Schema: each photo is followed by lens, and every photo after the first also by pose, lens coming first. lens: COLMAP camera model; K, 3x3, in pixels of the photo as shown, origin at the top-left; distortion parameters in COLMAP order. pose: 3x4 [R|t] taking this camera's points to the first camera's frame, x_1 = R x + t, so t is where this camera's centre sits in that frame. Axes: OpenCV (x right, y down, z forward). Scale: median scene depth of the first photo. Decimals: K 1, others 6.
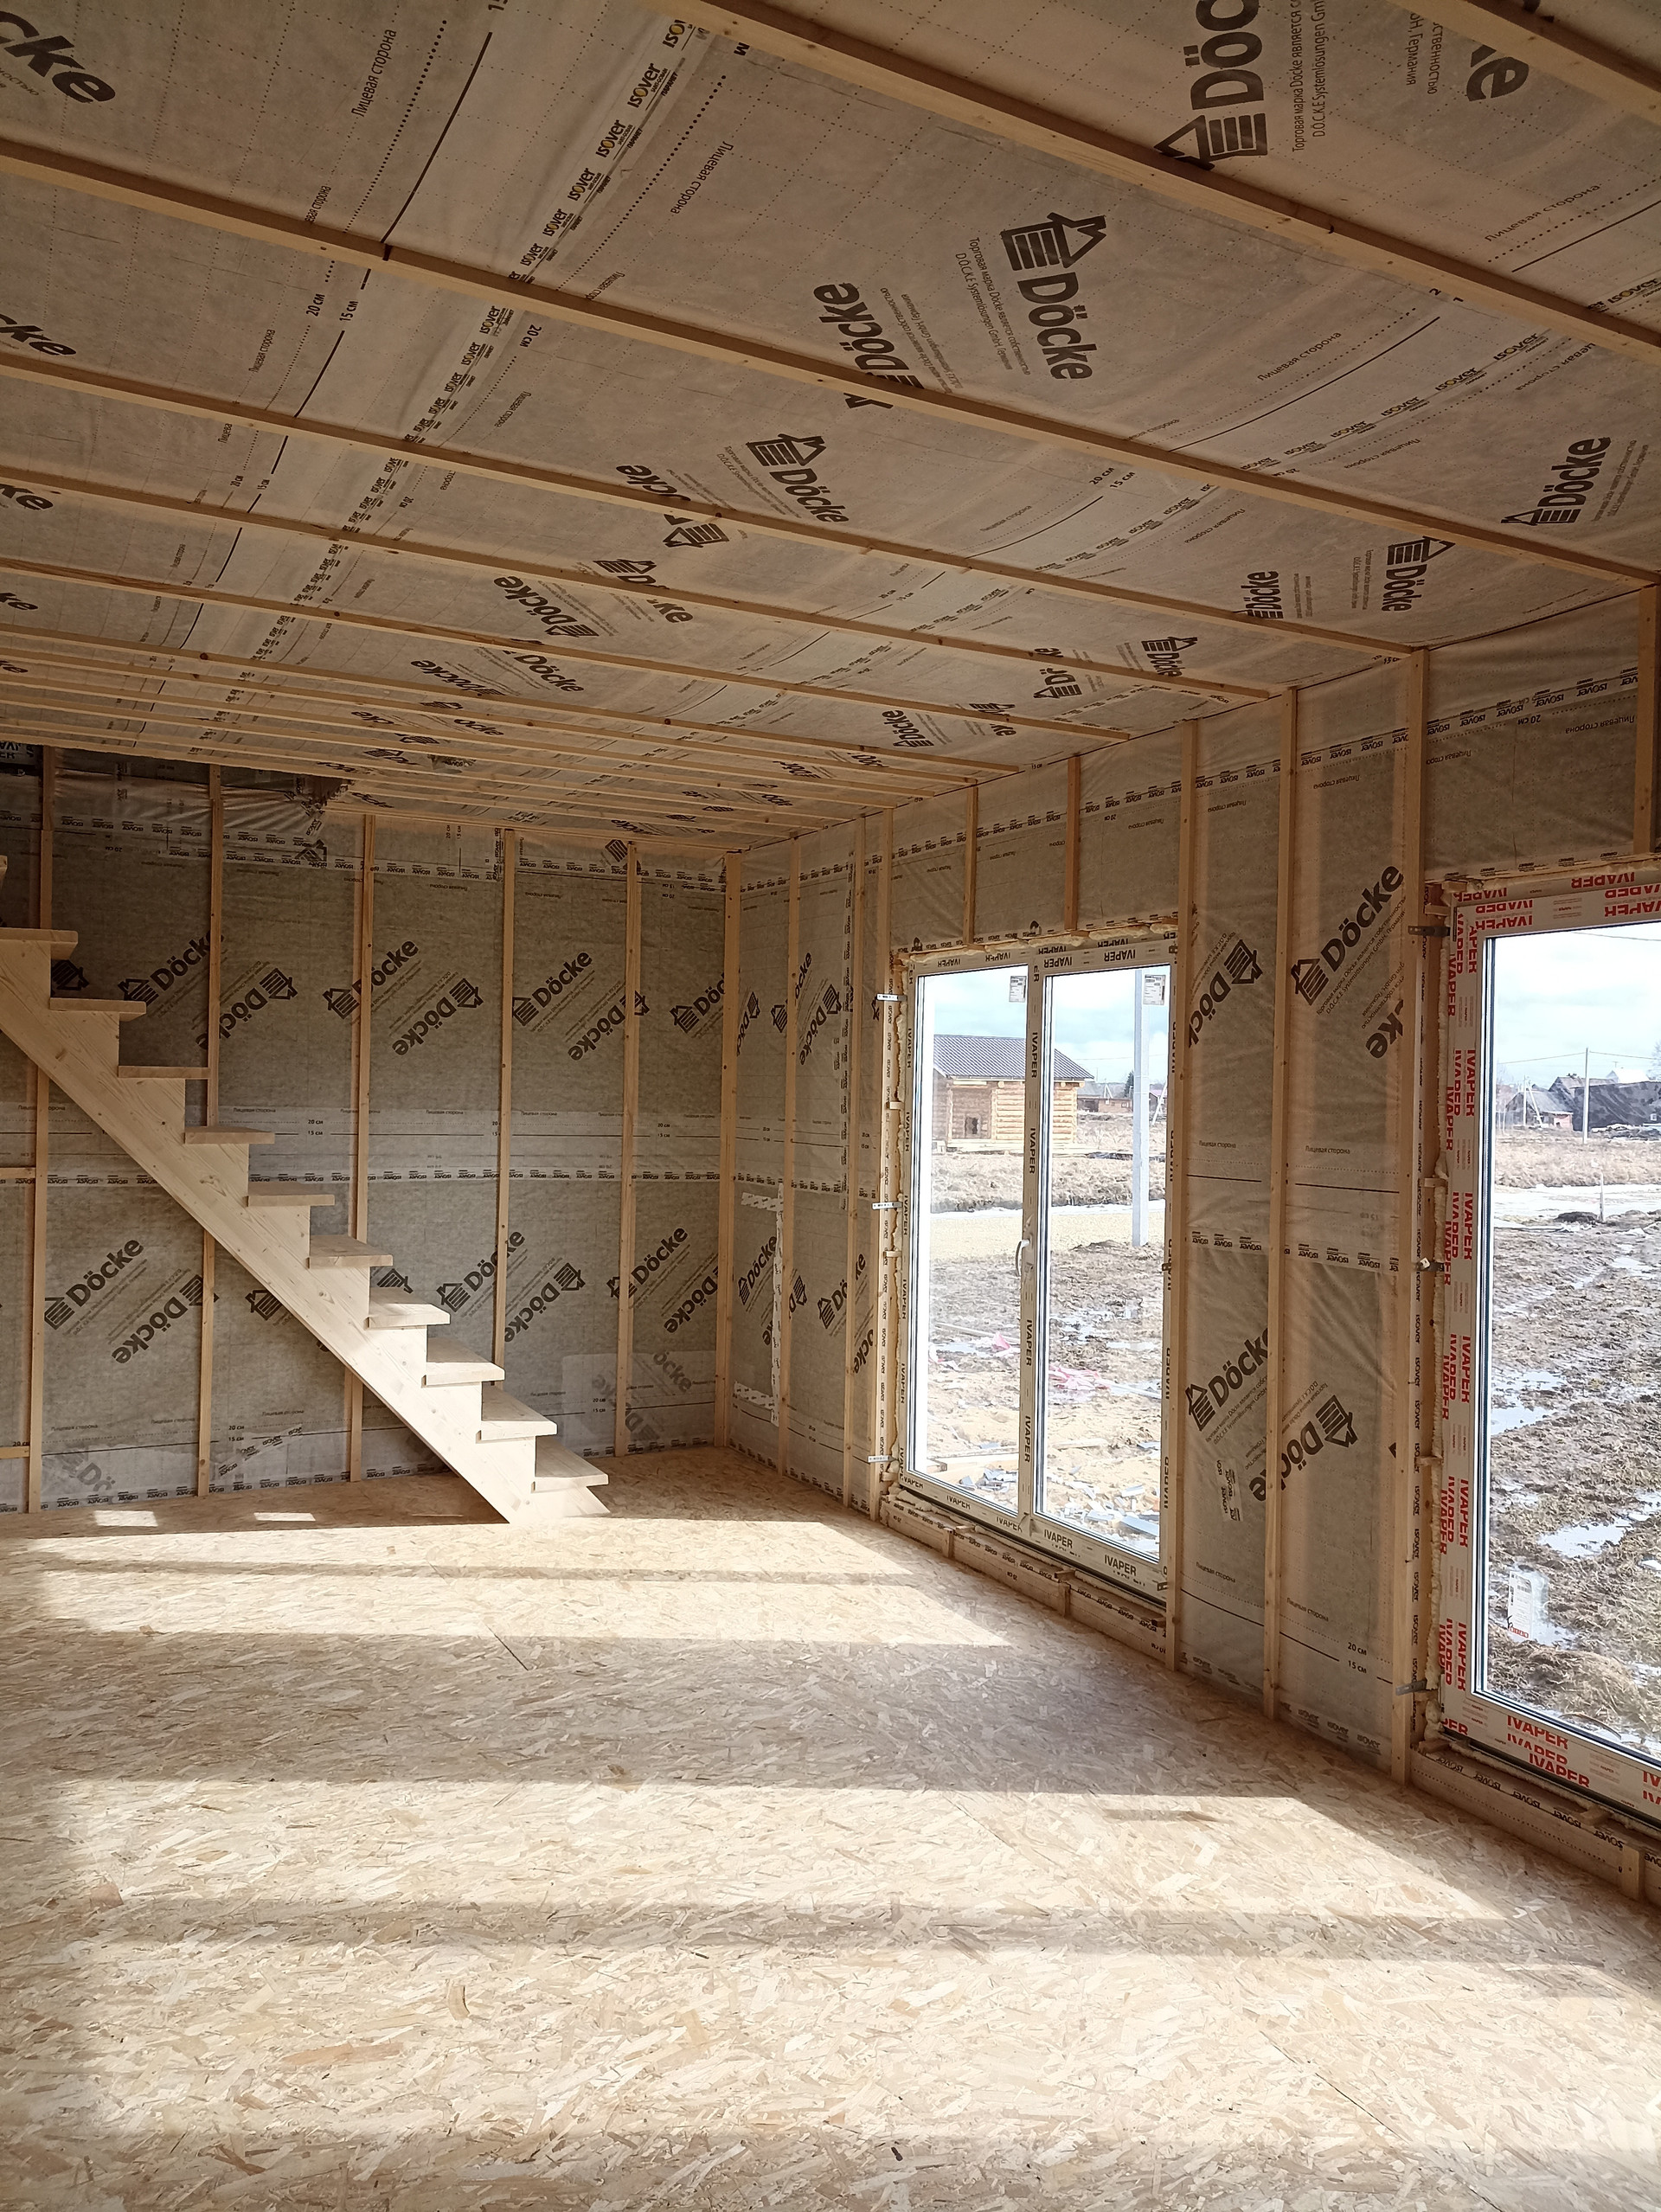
lens RADIAL K [[1614.5, 0, 831.7], [0, 1614.5, 1101.7], [0, 0, 1]] dist [0.047163, -0.040872]
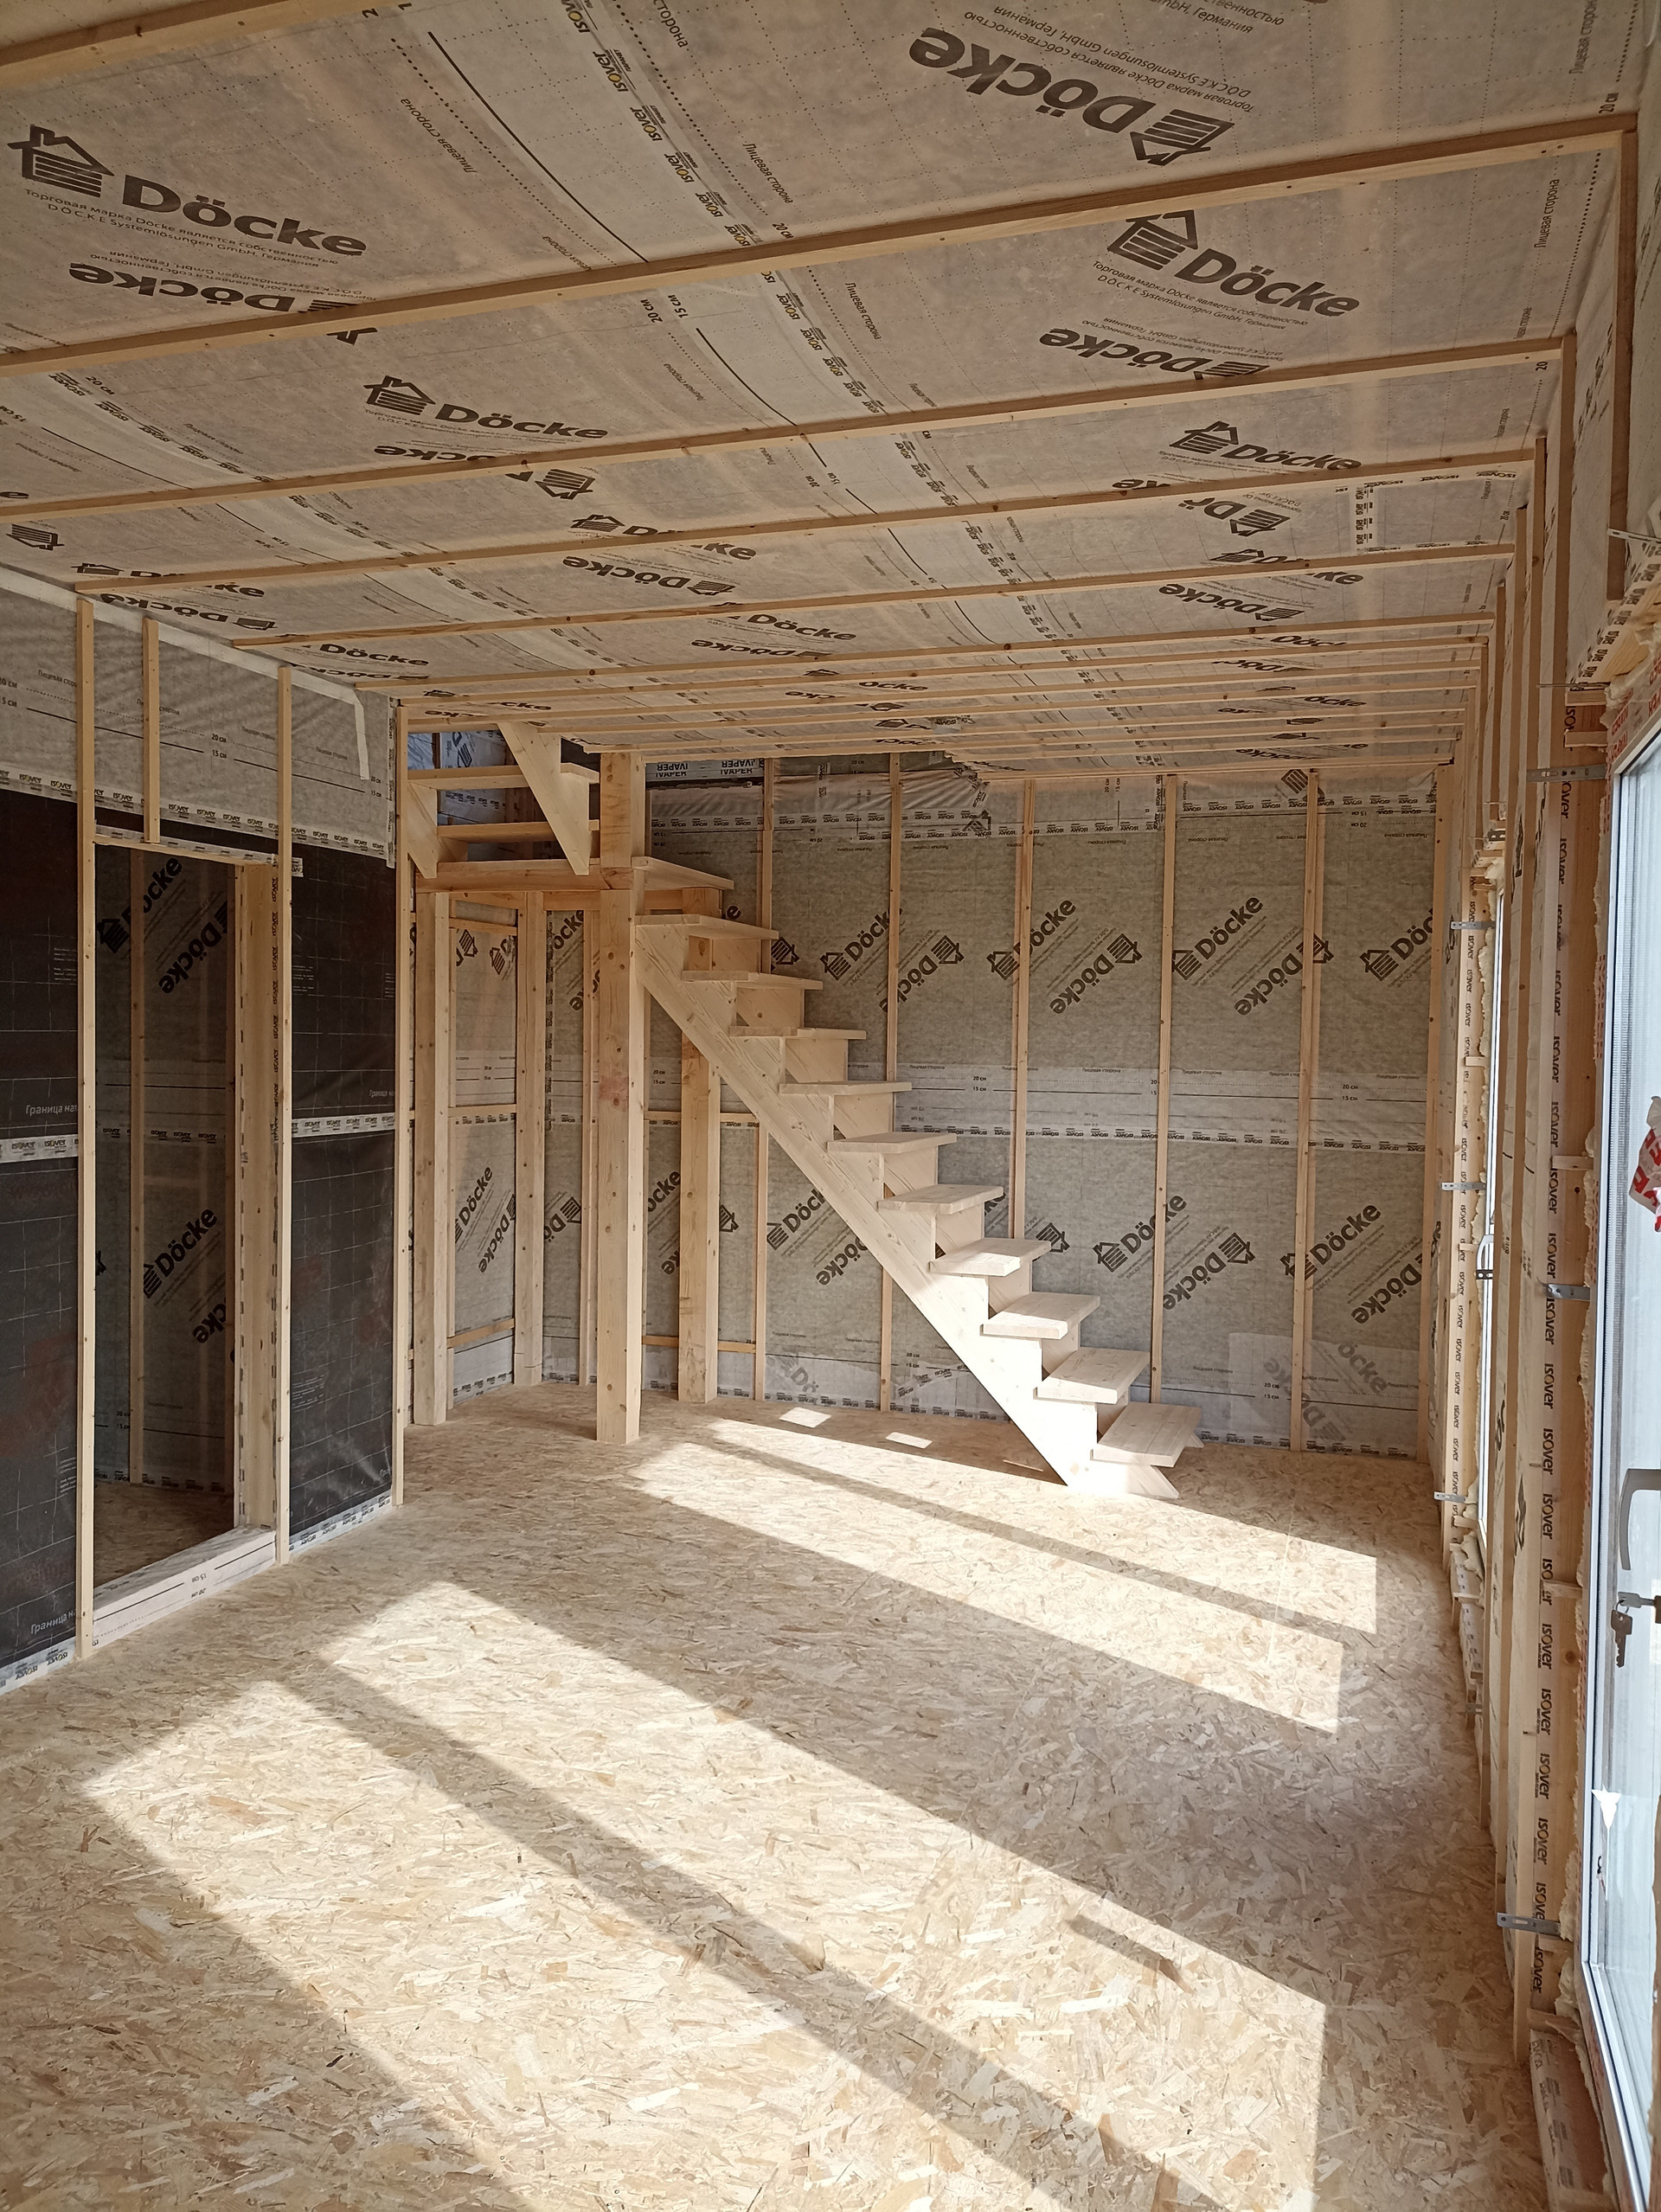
lens RADIAL K [[1618.4, 0, 832.8], [0, 1618.4, 1101.6], [0, 0, 1]] dist [0.057853, -0.073535]
pose [[0.688092, 0.016654, -0.725432, 0.406789], [-0.005742, 0.999830, 0.017507, 0.010275], [0.725600, -0.007881, 0.688071, 0.216670]]
